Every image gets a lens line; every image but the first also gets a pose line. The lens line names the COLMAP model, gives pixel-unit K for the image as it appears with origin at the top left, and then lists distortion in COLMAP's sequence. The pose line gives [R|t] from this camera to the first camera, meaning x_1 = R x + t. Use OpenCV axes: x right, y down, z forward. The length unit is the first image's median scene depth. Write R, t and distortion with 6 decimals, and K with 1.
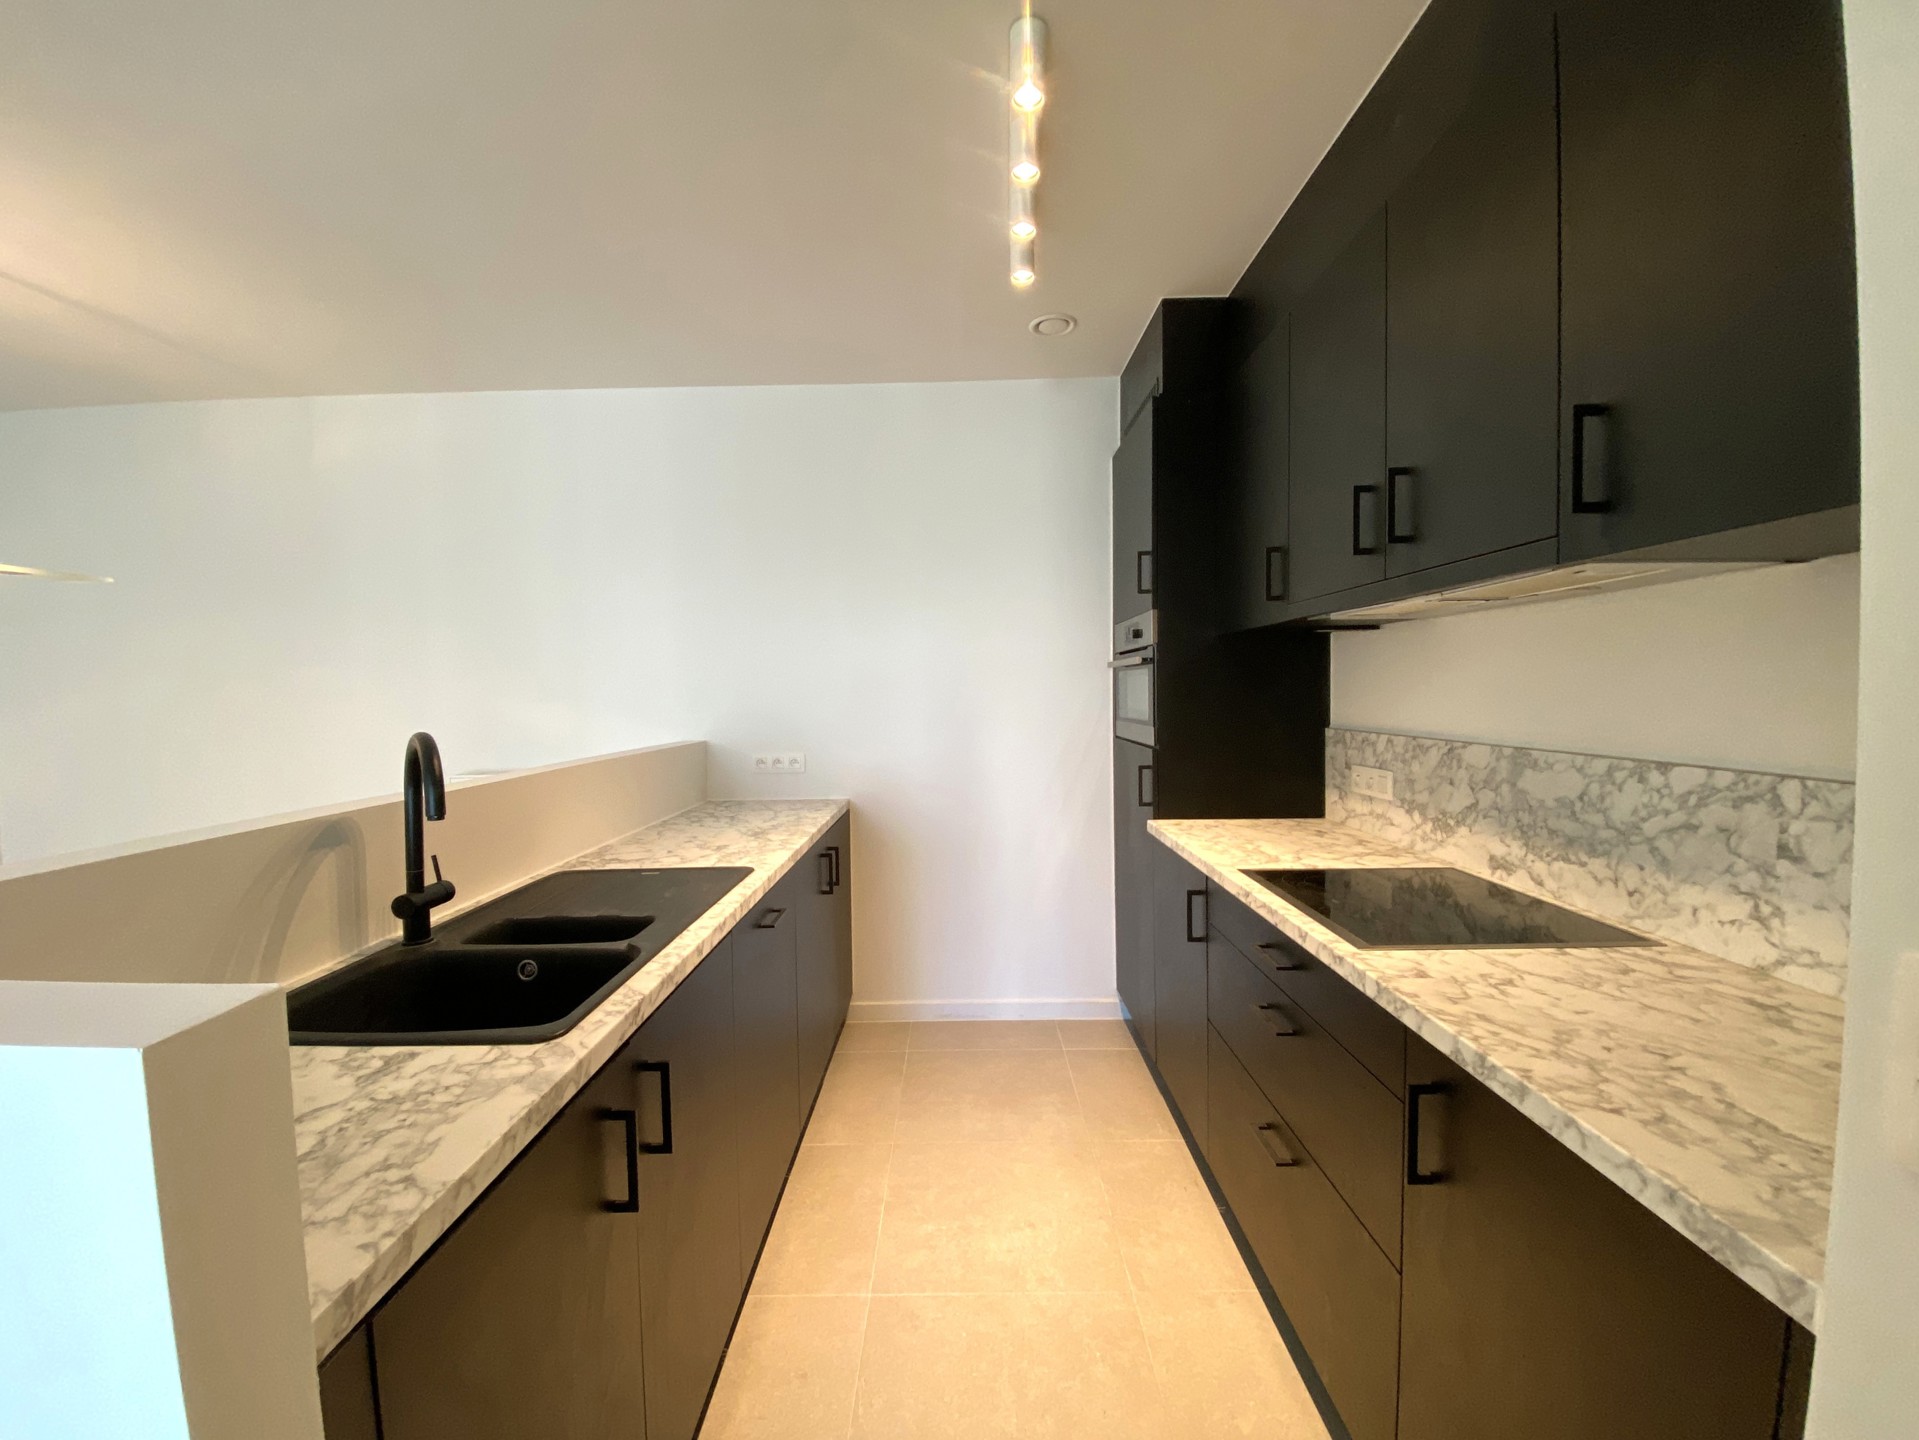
lens RADIAL K [[773.6, 0, 951.2], [0, 773.6, 720.1], [0, 0, 1]] dist [0.001668, -0.012432]
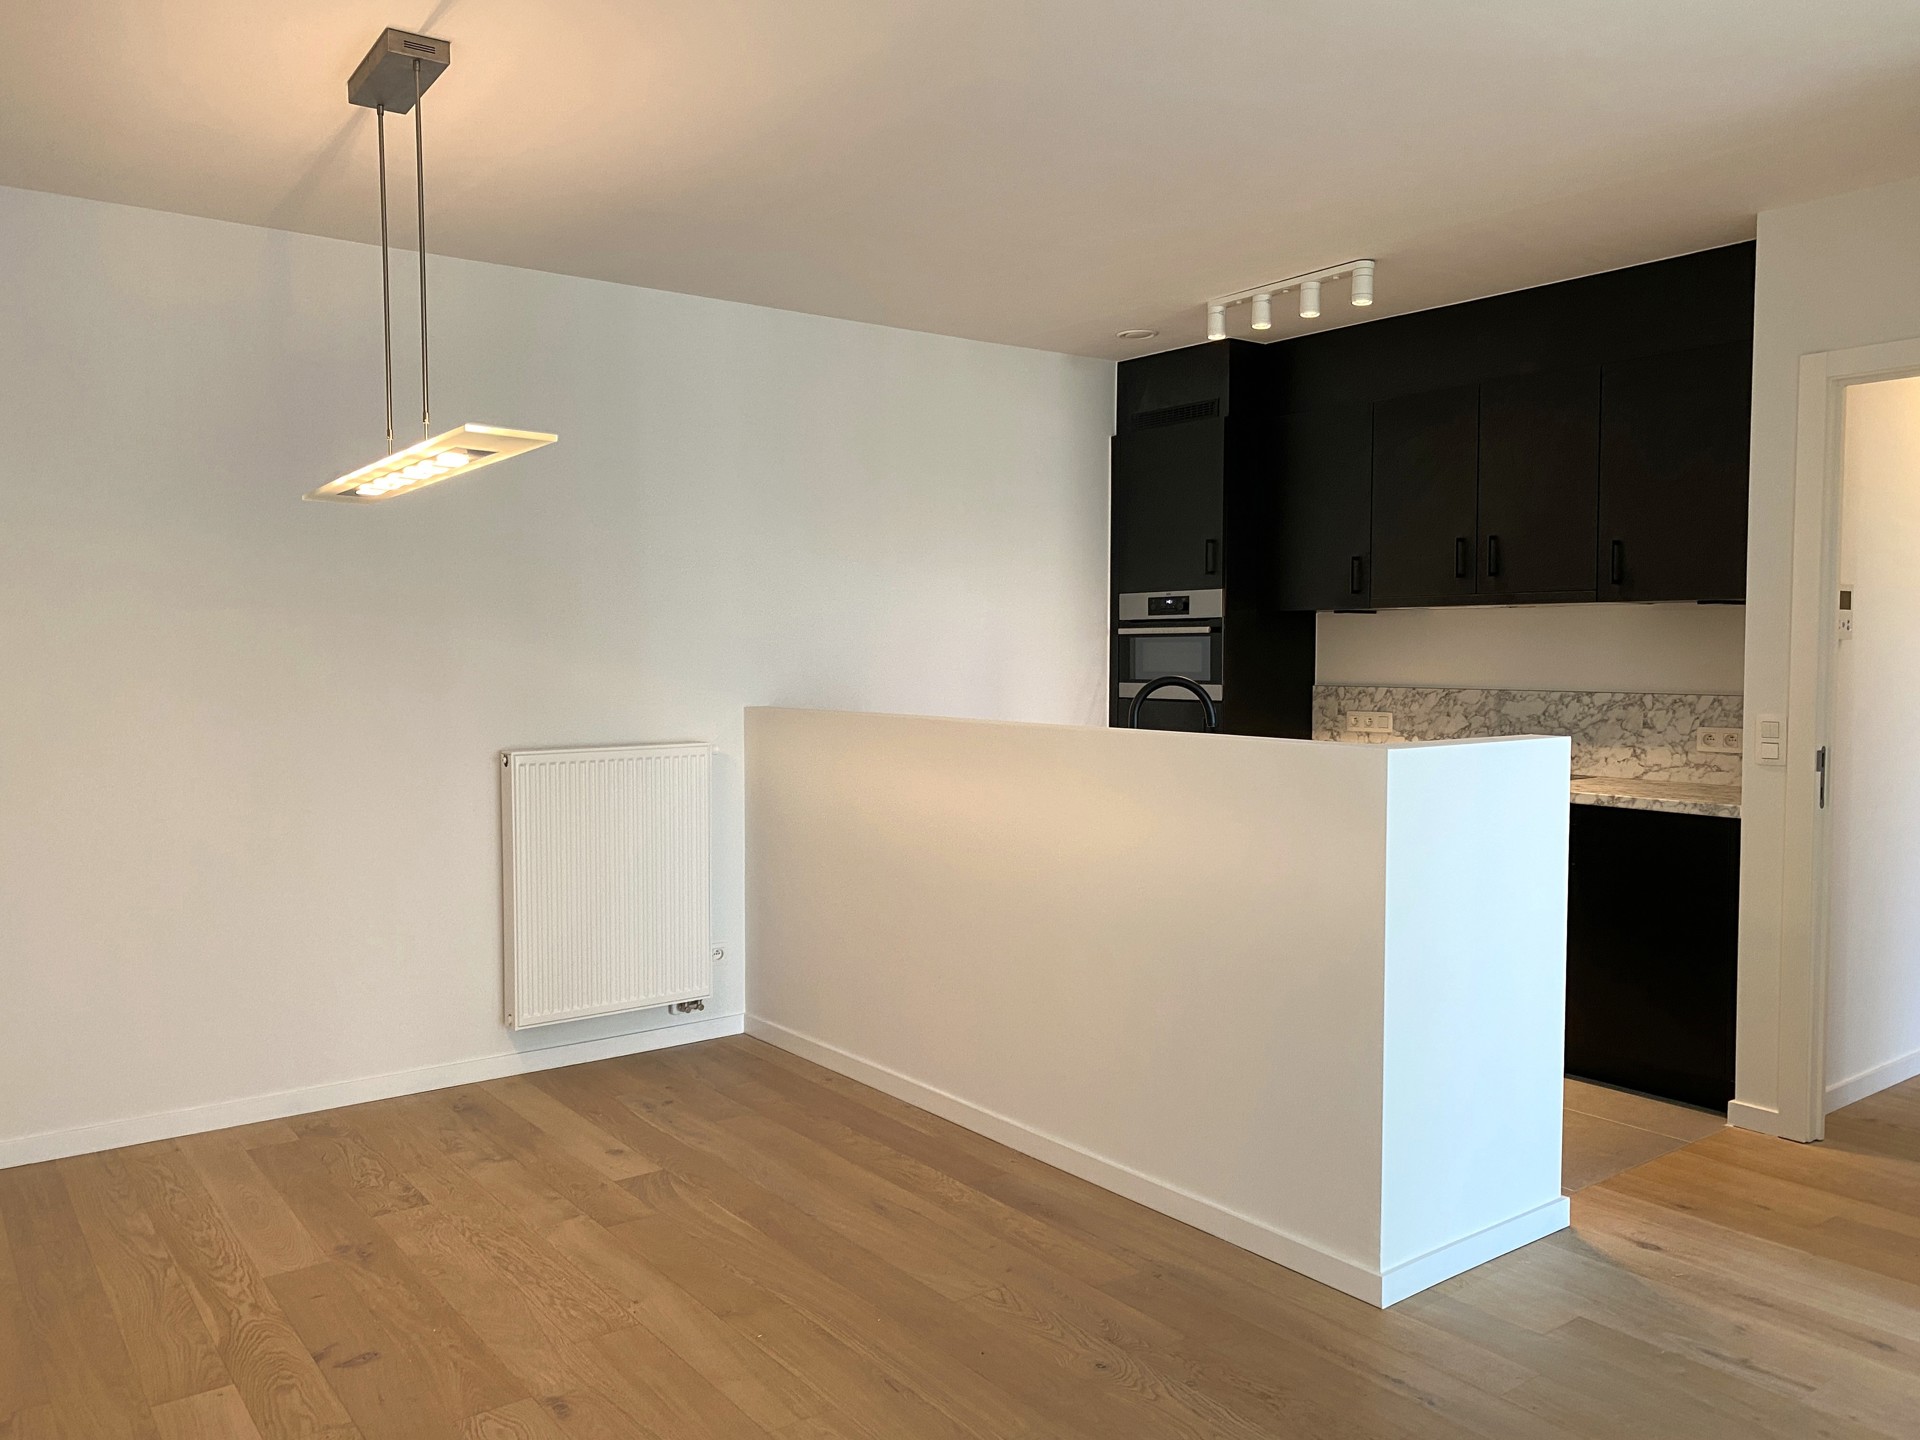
lens RADIAL K [[1438.4, 0, 930.1], [0, 1438.4, 723.5], [0, 0, 1]] dist [-0.009947, -0.004551]
pose [[0.805372, -0.023366, 0.592309, -2.784140], [0.017214, 0.999723, 0.016031, 0.047093], [-0.592520, -0.002715, 0.805552, -1.065993]]
